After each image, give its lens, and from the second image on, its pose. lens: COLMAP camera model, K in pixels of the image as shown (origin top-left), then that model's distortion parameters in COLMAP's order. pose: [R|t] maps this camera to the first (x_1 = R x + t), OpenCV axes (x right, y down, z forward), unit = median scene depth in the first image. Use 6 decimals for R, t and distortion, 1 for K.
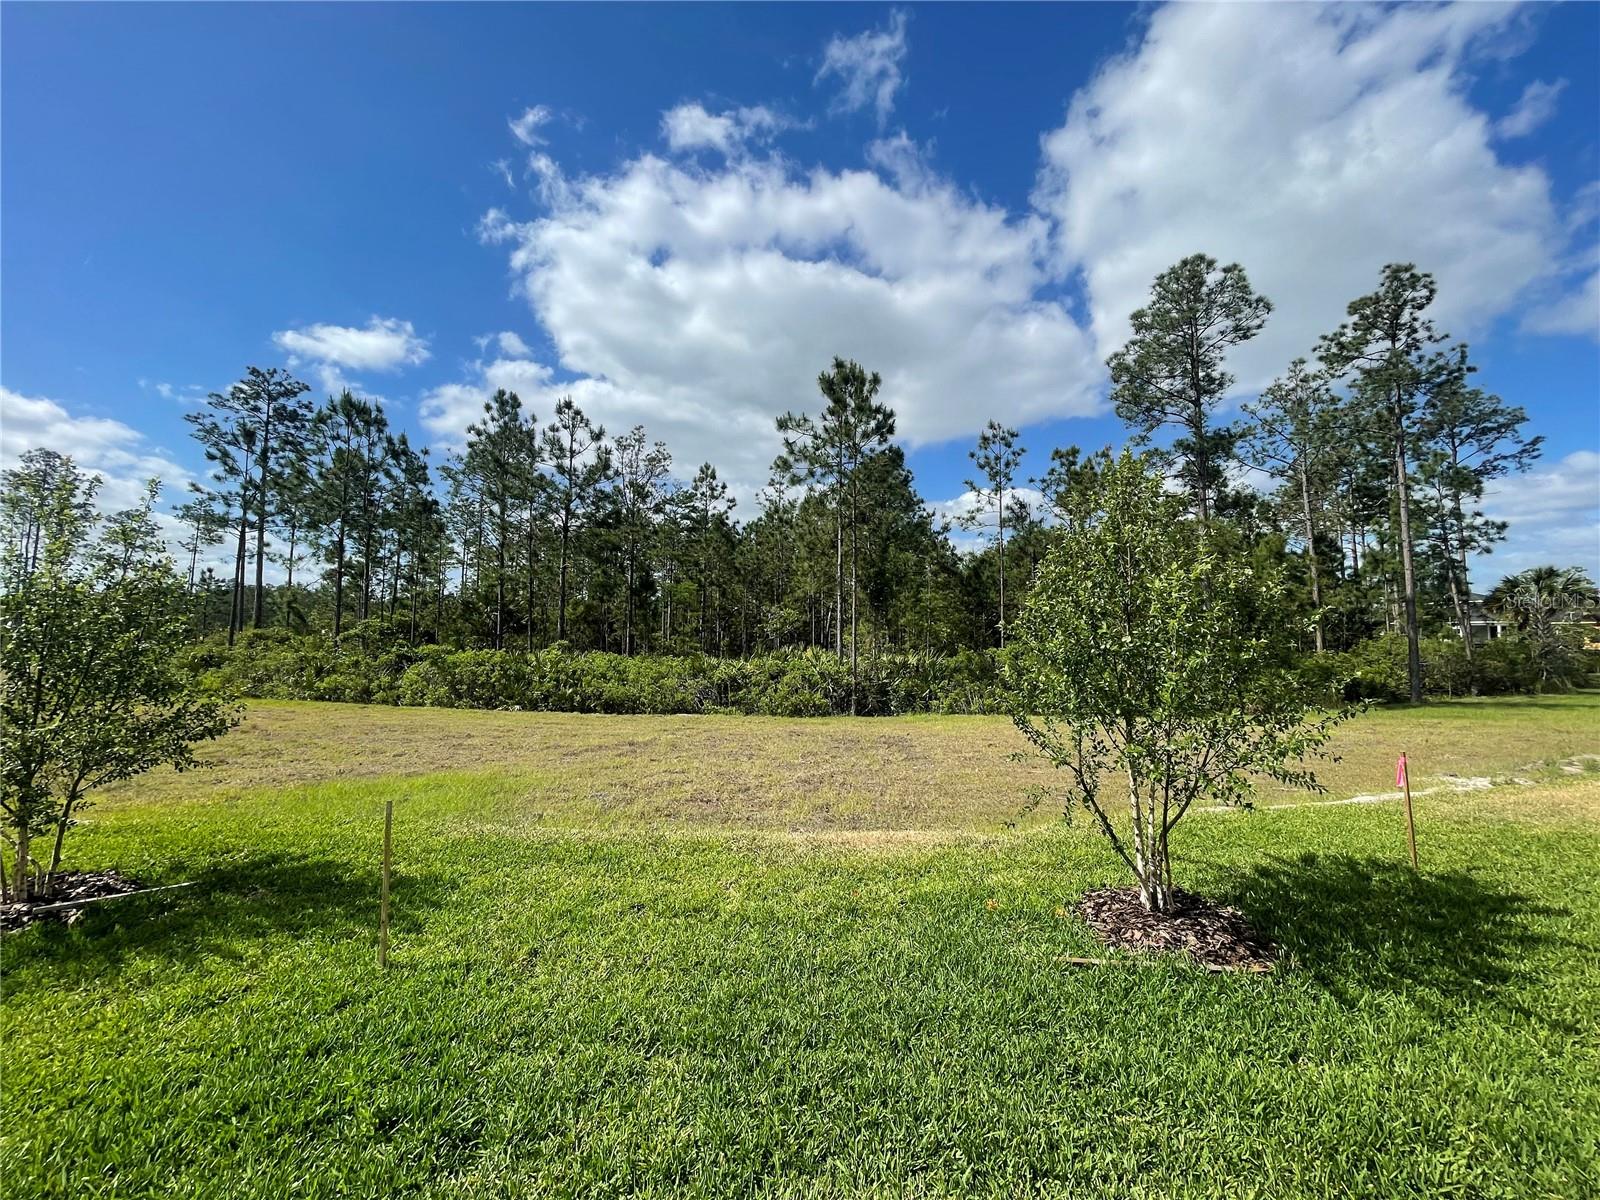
lens RADIAL K [[648.5, 0, 803.4], [0, 648.5, 597.0], [0, 0, 1]] dist [-0.000401, 0.000114]
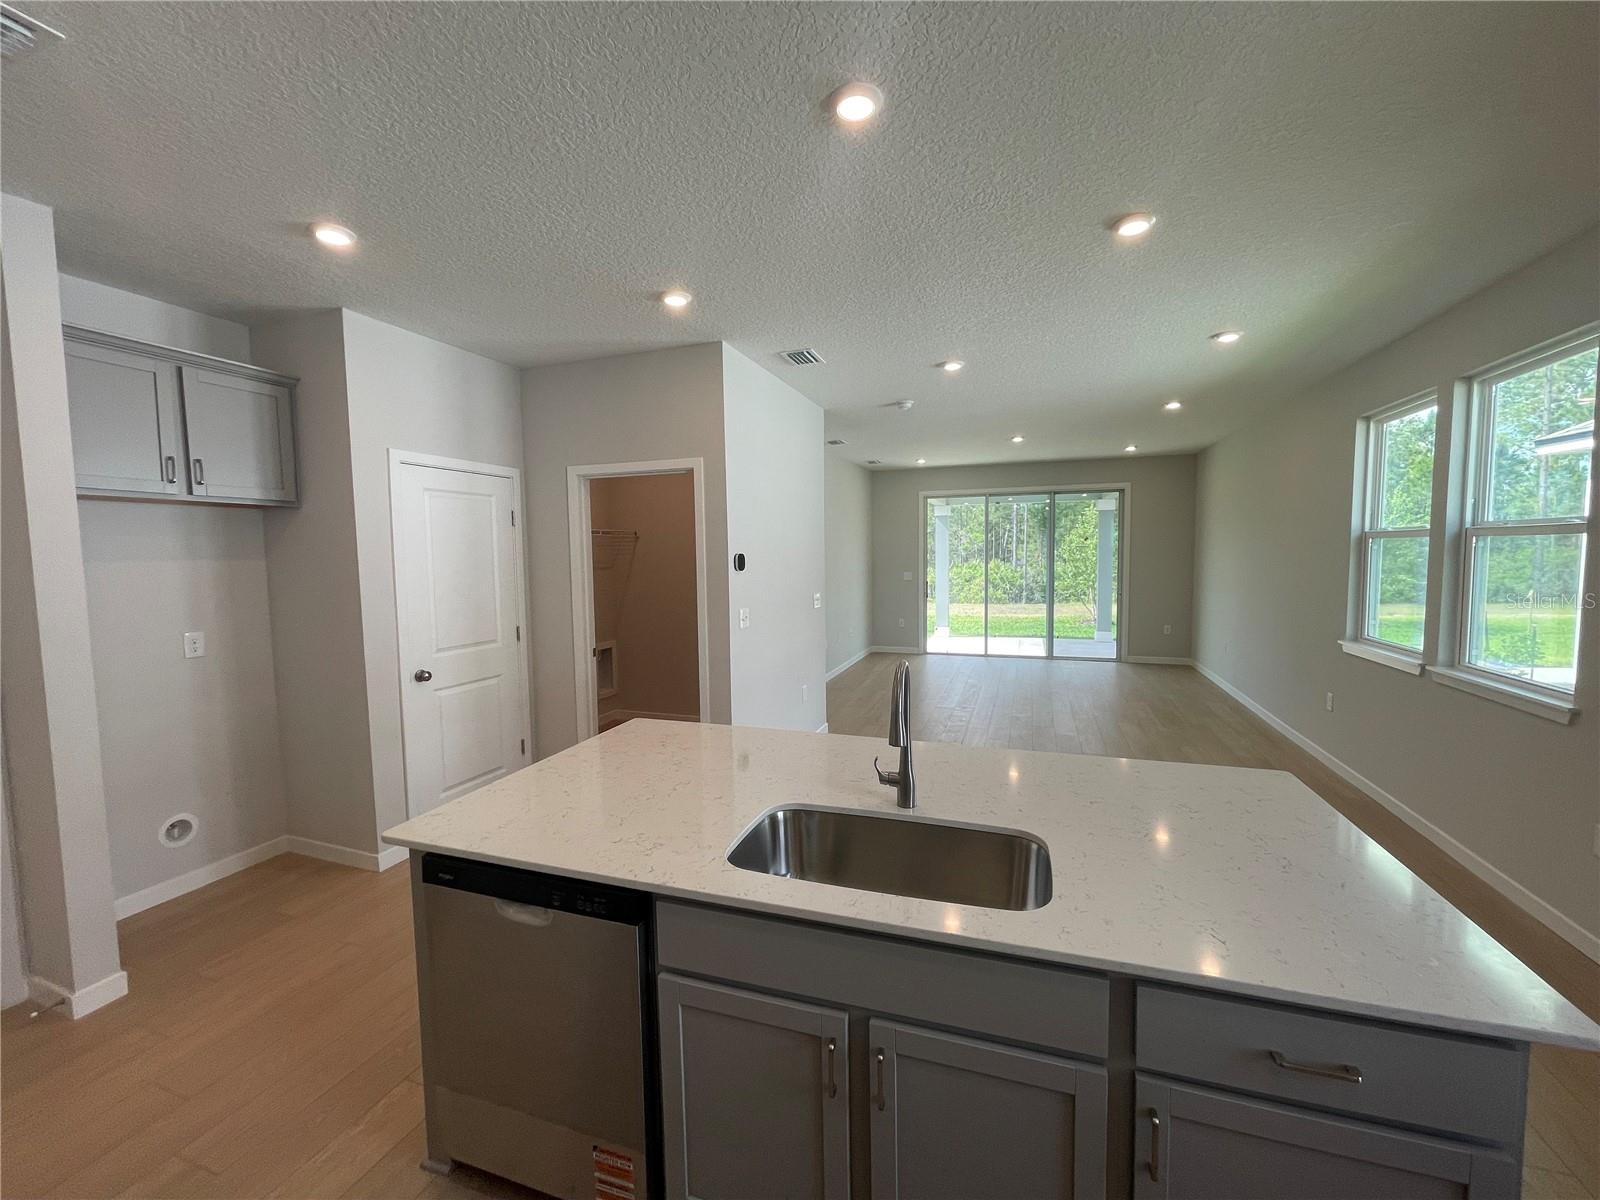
lens RADIAL K [[648.5, 0, 798.7], [0, 648.5, 594.9], [0, 0, 1]] dist [-0.000401, 0.000114]
pose [[0.964592, 0.004251, -0.263712, -0.024307], [0.029037, 0.992080, 0.122202, -0.031919], [0.262143, -0.125532, 0.956829, -0.462287]]
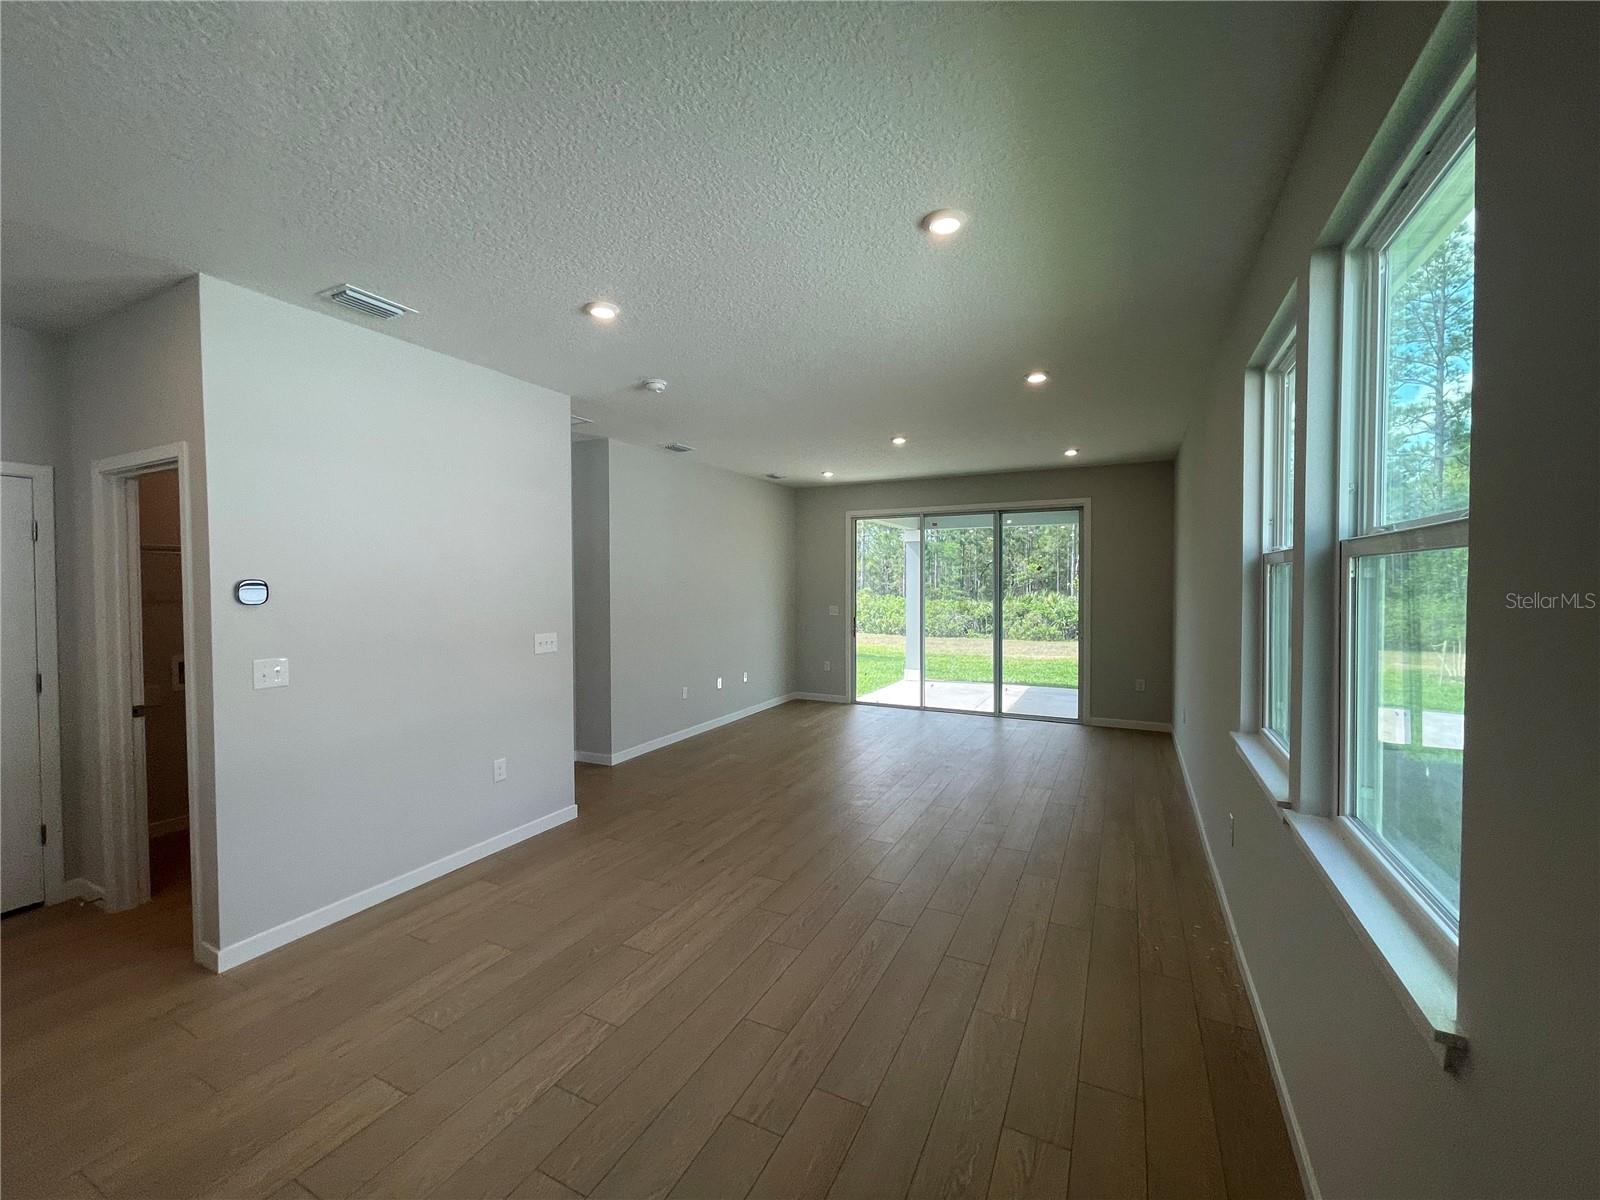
lens RADIAL K [[648.5, 0, 799.2], [0, 648.5, 592.7], [0, 0, 1]] dist [-0.000401, 0.000114]
pose [[0.924477, 0.003127, -0.381225, 0.040237], [0.025396, 0.997240, 0.069765, -0.026667], [0.380391, -0.074178, 0.921846, -0.387853]]
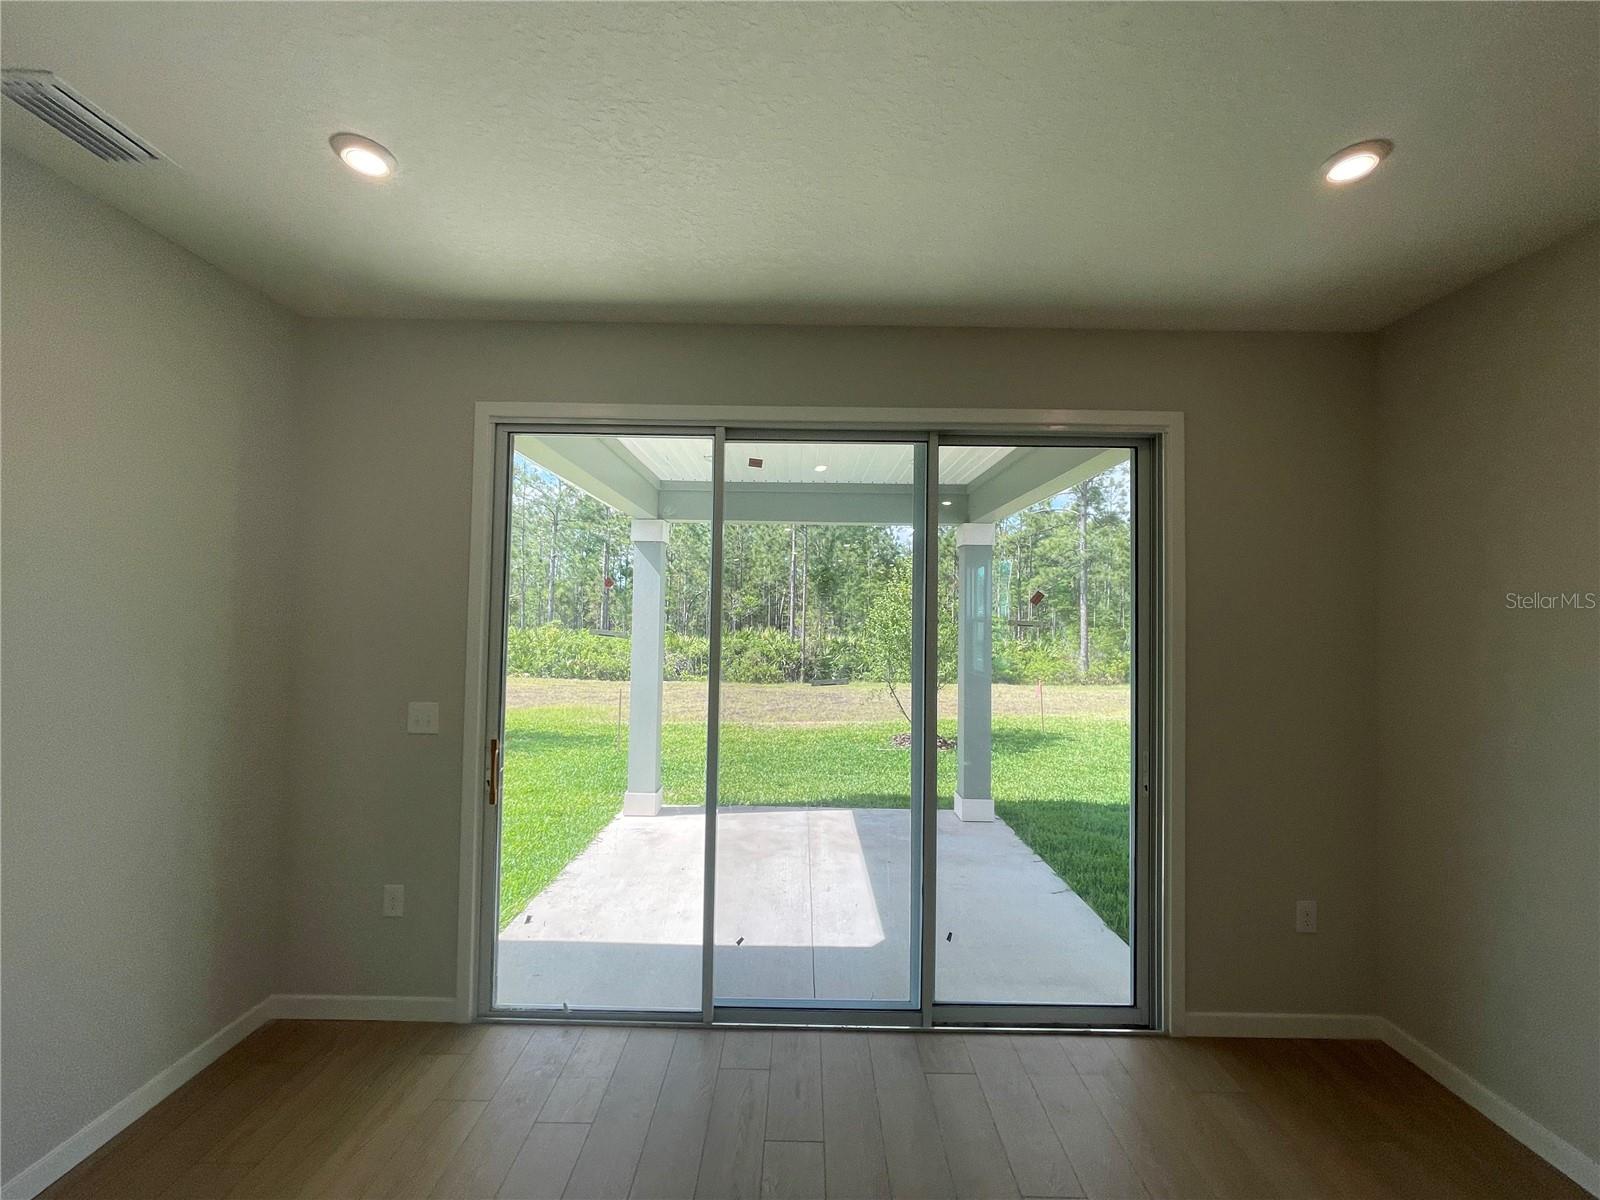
lens RADIAL K [[648.5, 0, 807.5], [0, 648.5, 596.0], [0, 0, 1]] dist [-0.000401, 0.000114]
pose [[0.996608, 0.017153, 0.080493, -0.013123], [-0.019476, 0.999414, 0.028157, -0.017651], [-0.079962, -0.029630, 0.996357, -0.199278]]
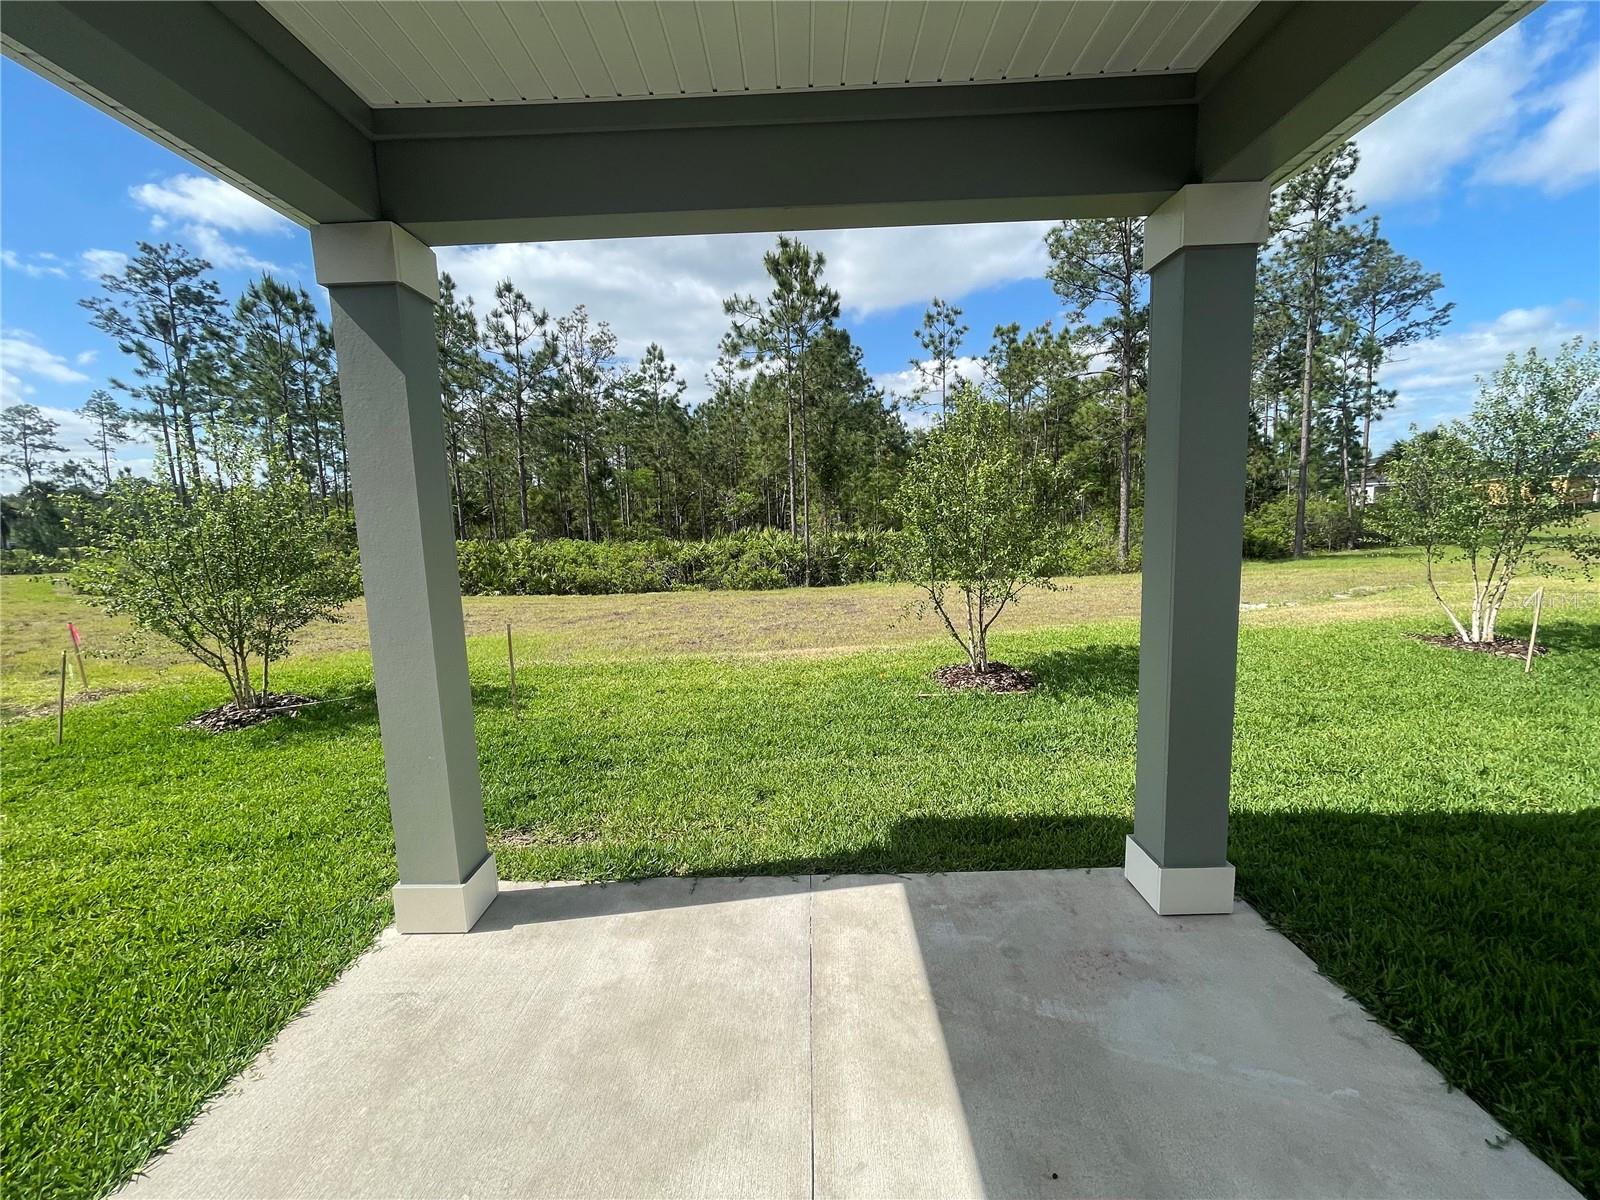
lens RADIAL K [[648.5, 0, 806.2], [0, 648.5, 600.0], [0, 0, 1]] dist [-0.000401, 0.000114]
pose [[0.996896, -0.043313, 0.065750, 0.000091], [0.030362, 0.981978, 0.186538, -0.003152], [-0.072645, -0.183963, 0.980245, -0.078409]]
